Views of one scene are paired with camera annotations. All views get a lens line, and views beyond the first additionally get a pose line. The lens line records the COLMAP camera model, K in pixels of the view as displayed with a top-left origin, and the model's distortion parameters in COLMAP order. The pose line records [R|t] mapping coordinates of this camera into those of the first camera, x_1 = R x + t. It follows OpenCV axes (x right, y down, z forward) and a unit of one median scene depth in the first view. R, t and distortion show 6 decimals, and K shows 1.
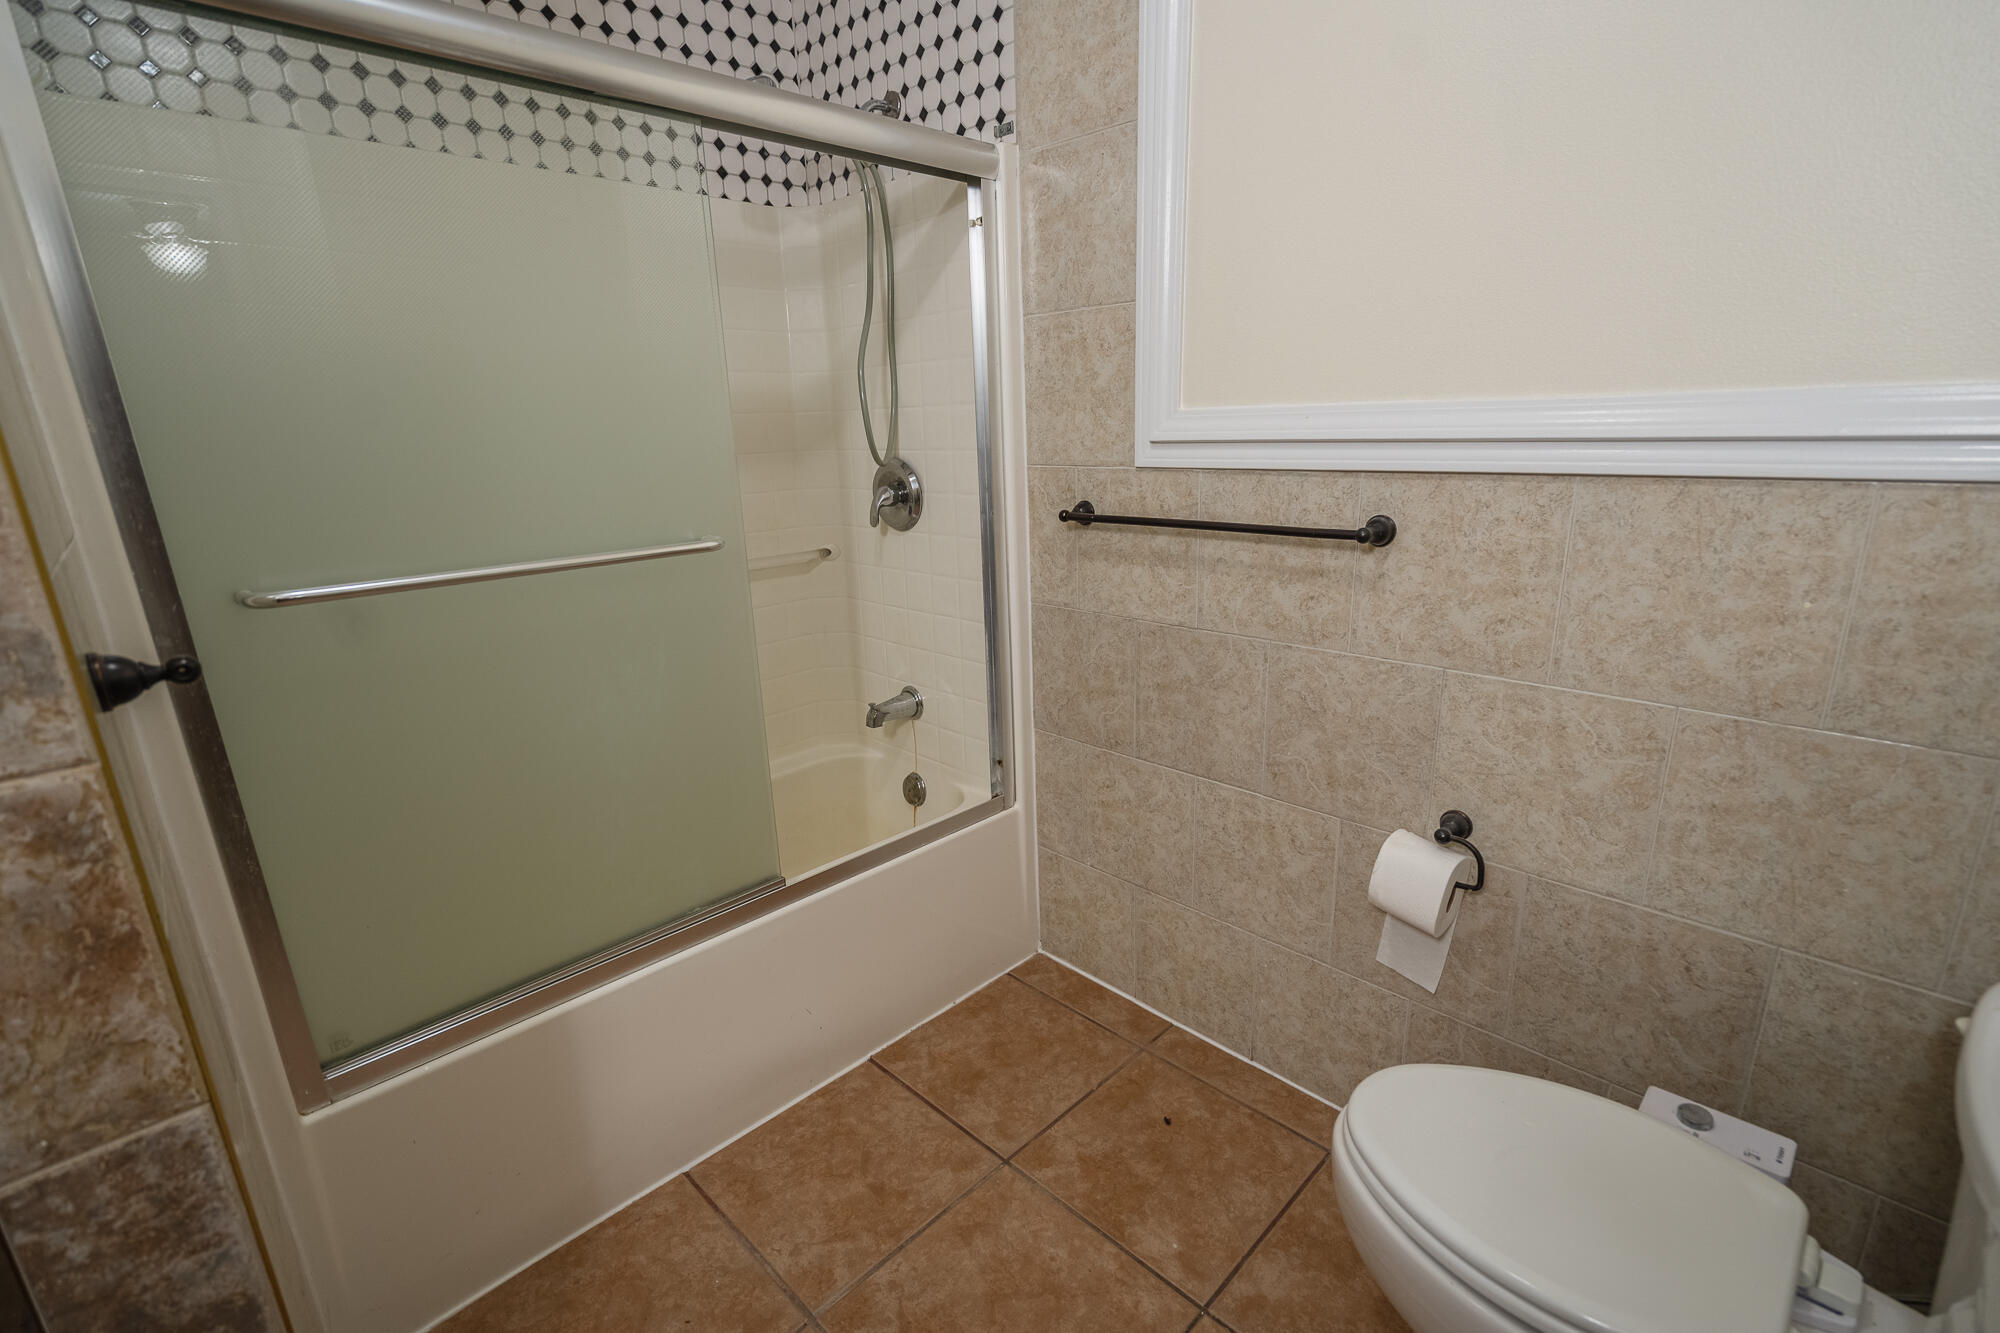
lens RADIAL K [[911.5, 0, 998.7], [0, 911.5, 670.8], [0, 0, 1]] dist [-0.004891, 0.002287]
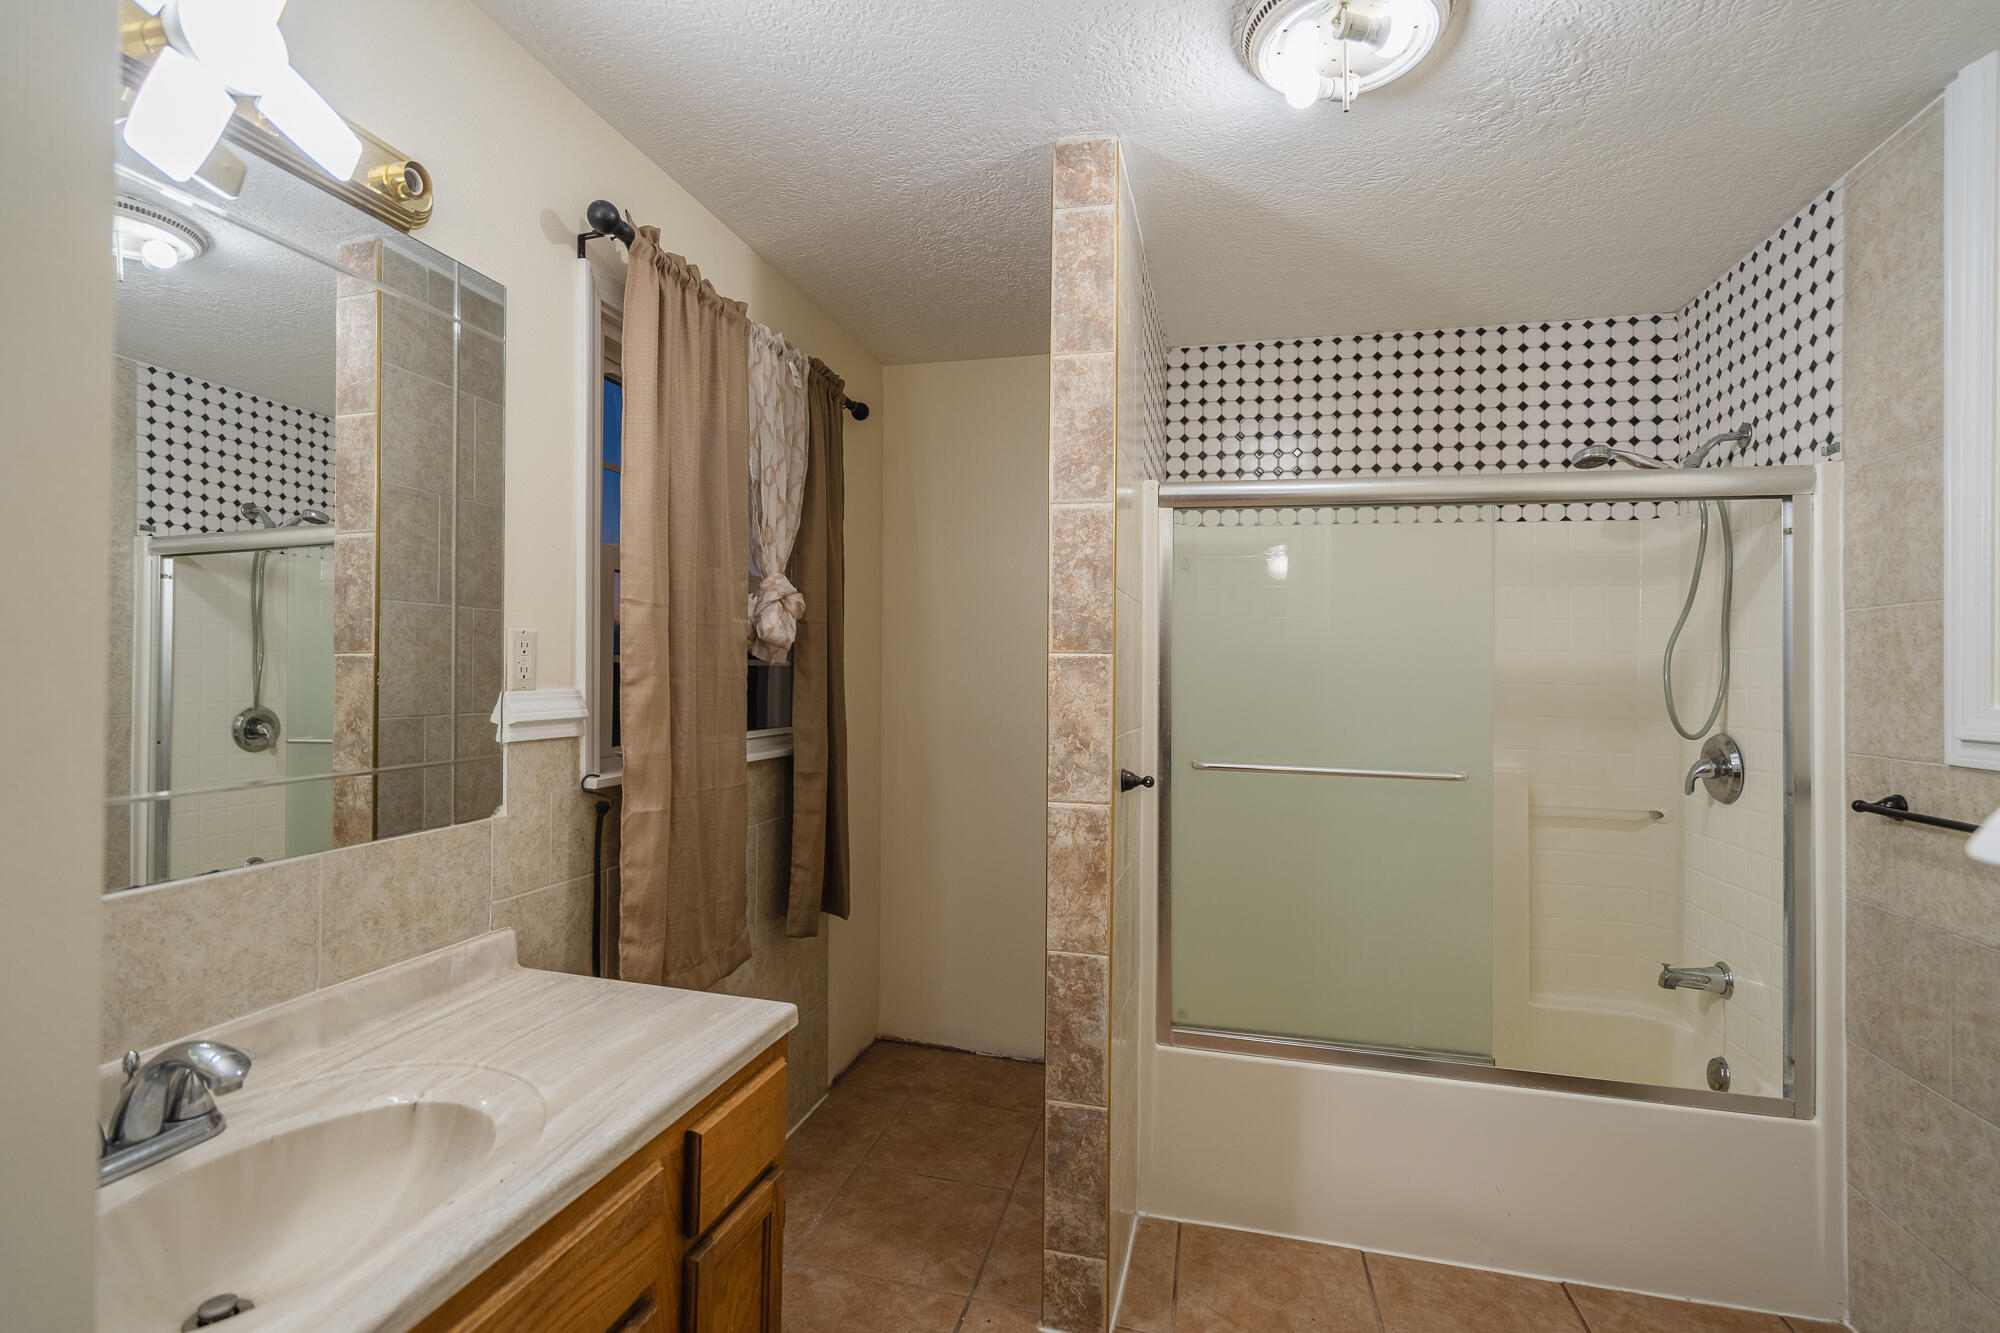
lens RADIAL K [[911.5, 0, 998.7], [0, 911.5, 670.8], [0, 0, 1]] dist [-0.004891, 0.002287]
pose [[0.518521, 0.037191, -0.854256, 0.417461], [-0.262186, 0.957844, -0.117443, 0.046436], [0.813876, 0.284871, 0.506414, -0.277970]]
